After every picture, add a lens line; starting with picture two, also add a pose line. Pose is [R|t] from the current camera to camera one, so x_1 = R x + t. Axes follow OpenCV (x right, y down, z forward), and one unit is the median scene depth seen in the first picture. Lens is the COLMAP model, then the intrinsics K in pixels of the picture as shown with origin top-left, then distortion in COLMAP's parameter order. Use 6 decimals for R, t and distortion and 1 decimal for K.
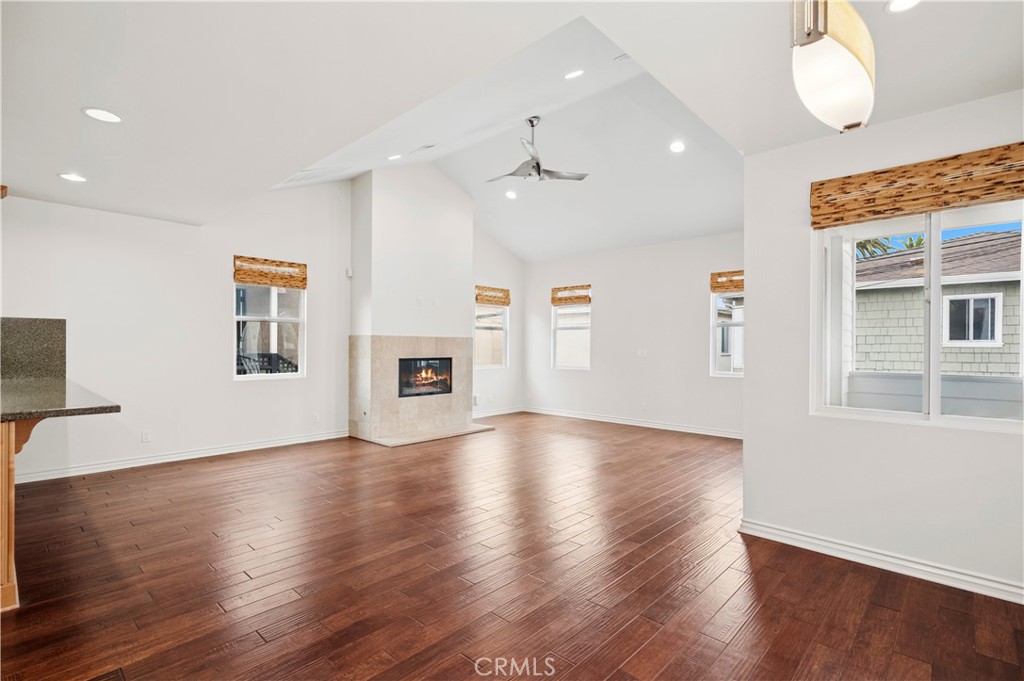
lens RADIAL K [[476.0, 0, 518.2], [0, 476.0, 345.0], [0, 0, 1]] dist [0.003841, -0.000914]
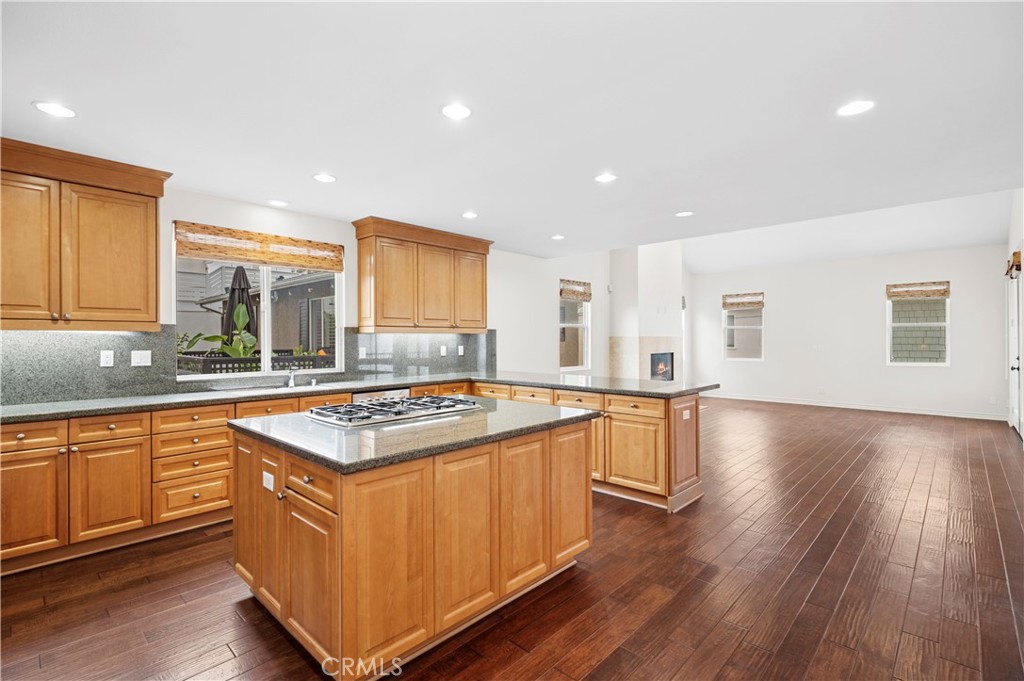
lens RADIAL K [[476.0, 0, 515.0], [0, 476.0, 339.0], [0, 0, 1]] dist [0.003841, -0.000914]
pose [[0.999948, -0.010193, 0.000349, -0.622116], [0.010192, 0.999945, 0.002665, -0.019670], [-0.000377, -0.002661, 0.999996, -0.300605]]
